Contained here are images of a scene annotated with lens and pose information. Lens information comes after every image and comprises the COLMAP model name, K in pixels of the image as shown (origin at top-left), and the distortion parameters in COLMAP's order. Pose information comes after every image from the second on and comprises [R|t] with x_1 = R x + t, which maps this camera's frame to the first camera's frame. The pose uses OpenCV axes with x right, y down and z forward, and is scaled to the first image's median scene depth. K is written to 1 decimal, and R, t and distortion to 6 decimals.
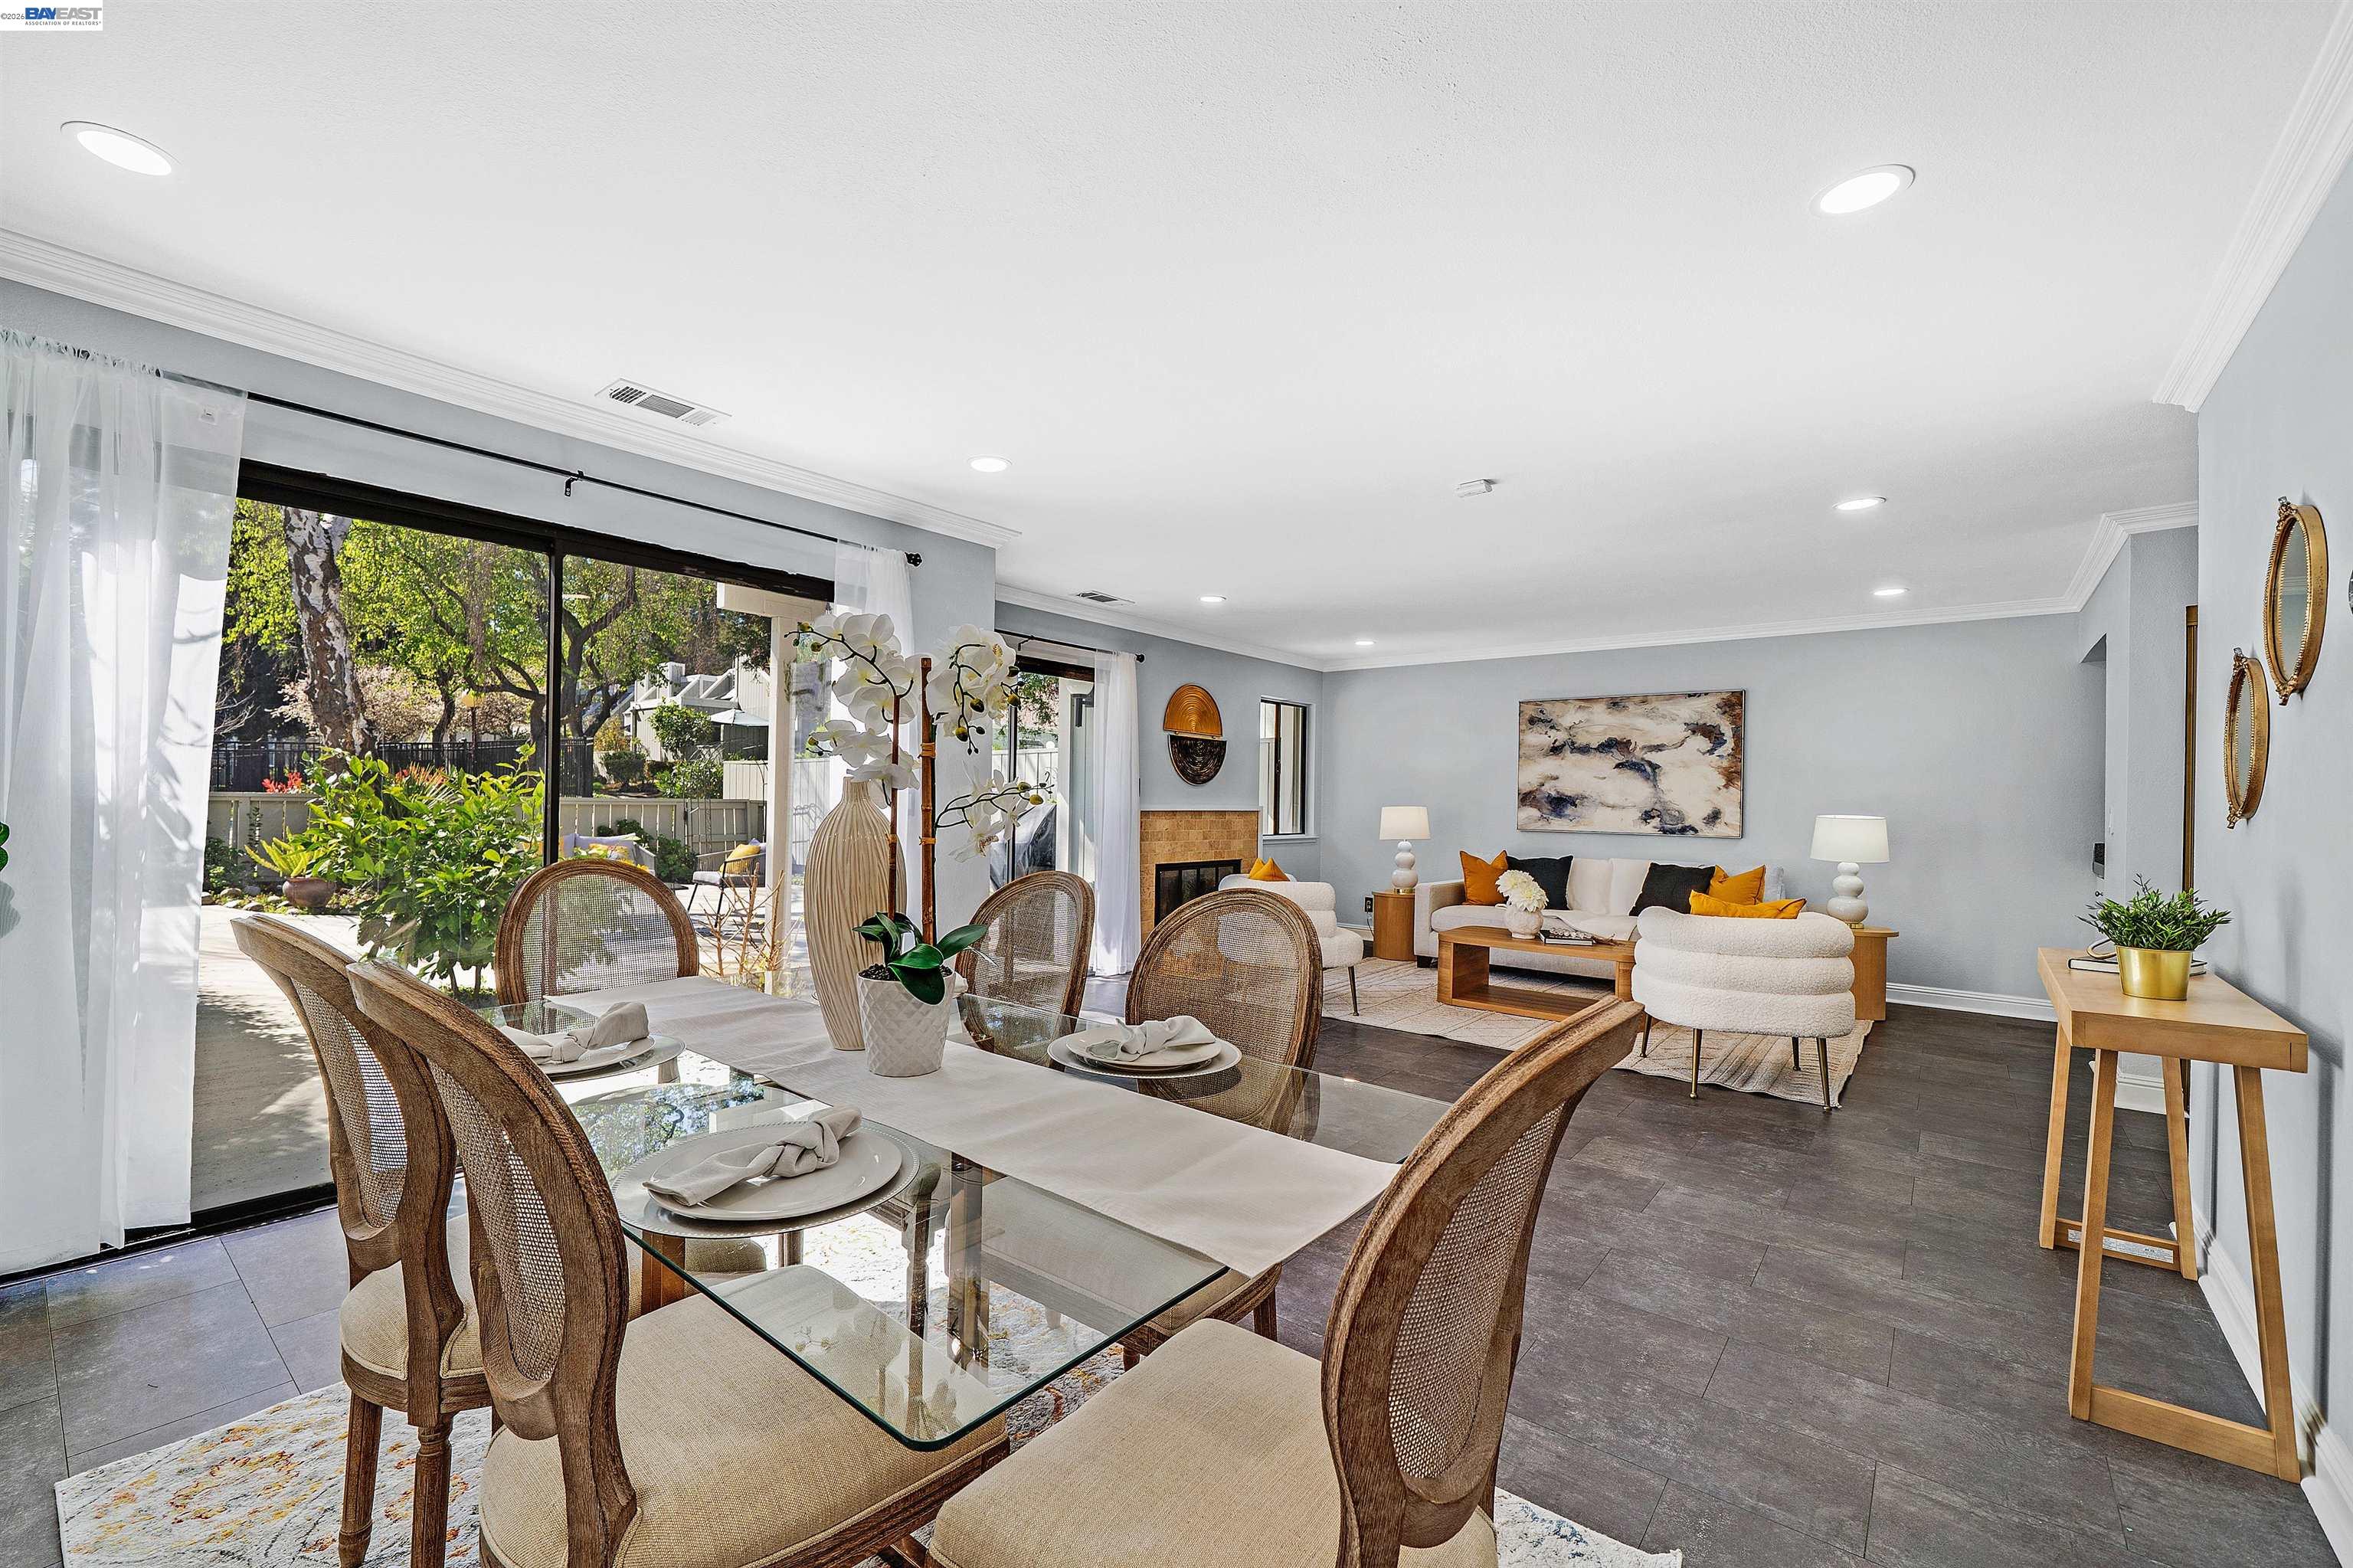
lens RADIAL K [[937.6, 0, 1181.5], [0, 937.6, 802.1], [0, 0, 1]] dist [0.001872, 0.000075]
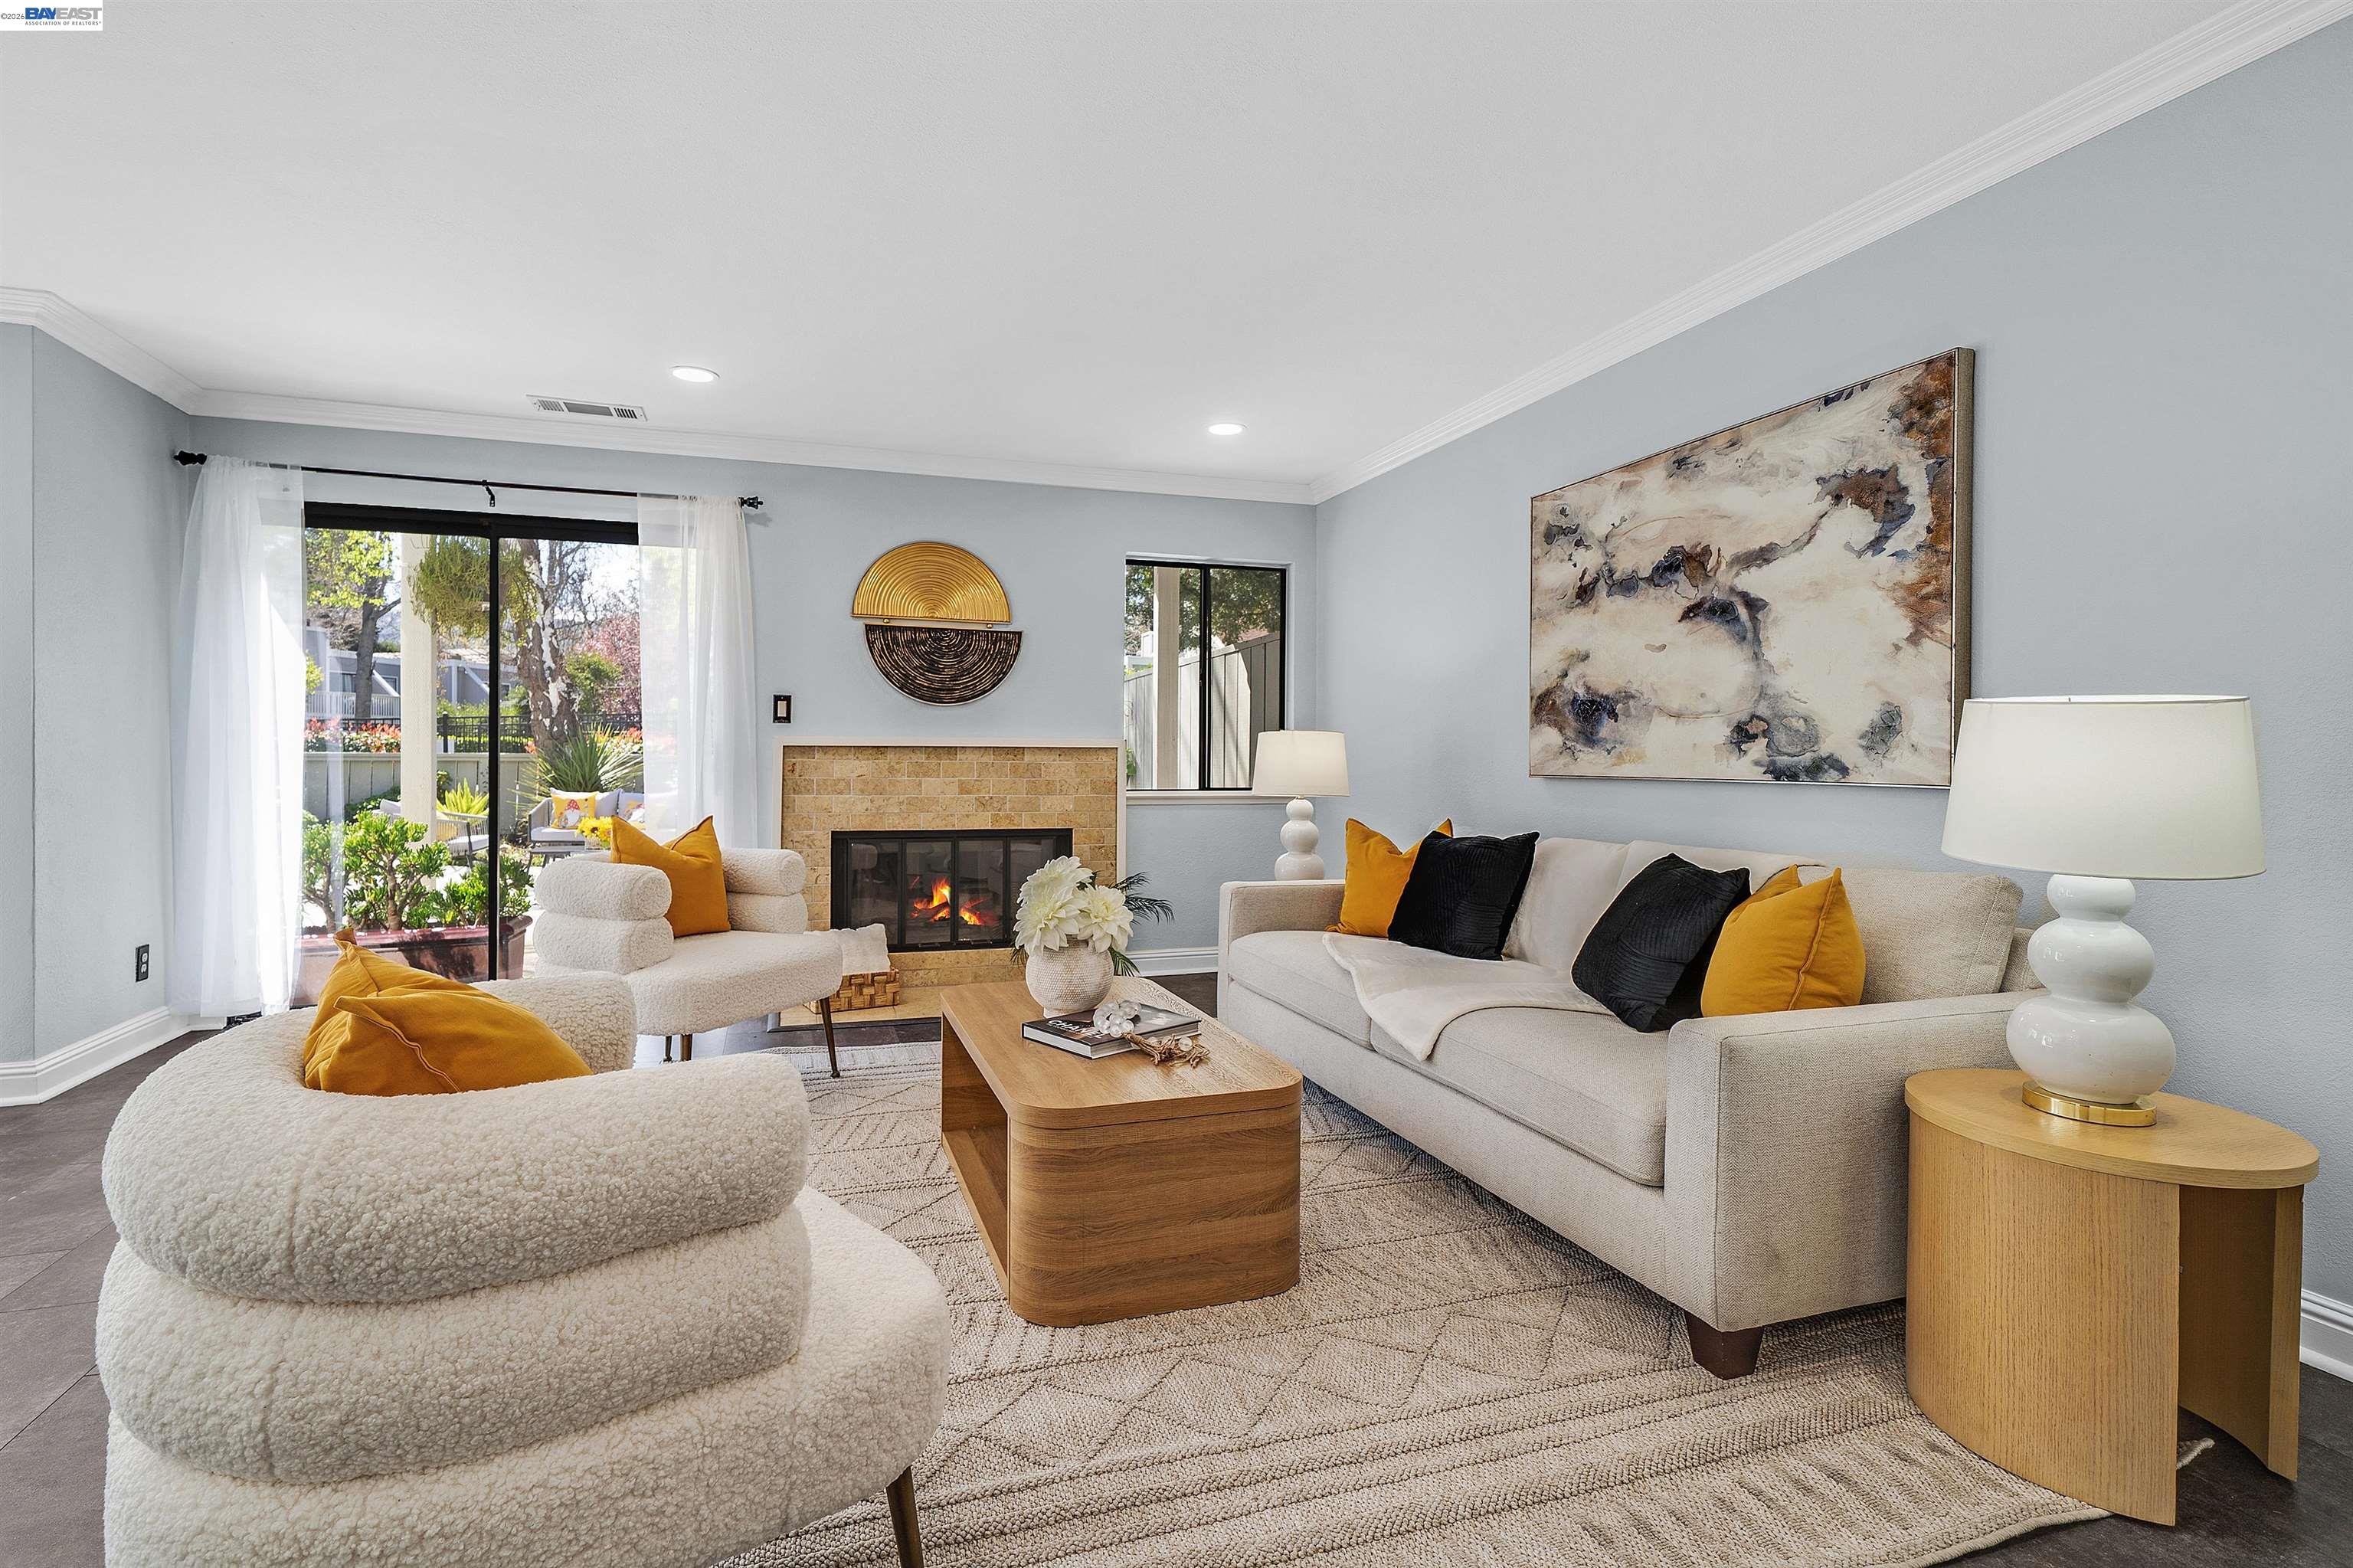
lens RADIAL K [[1089.4, 0, 1175.6], [0, 1089.4, 763.0], [0, 0, 1]] dist [0.000864, 0.000261]
pose [[0.843139, -0.013012, -0.537539, 0.535167], [0.010828, 0.999915, -0.007220, 0.027037], [0.537587, 0.000267, 0.843208, 0.487436]]
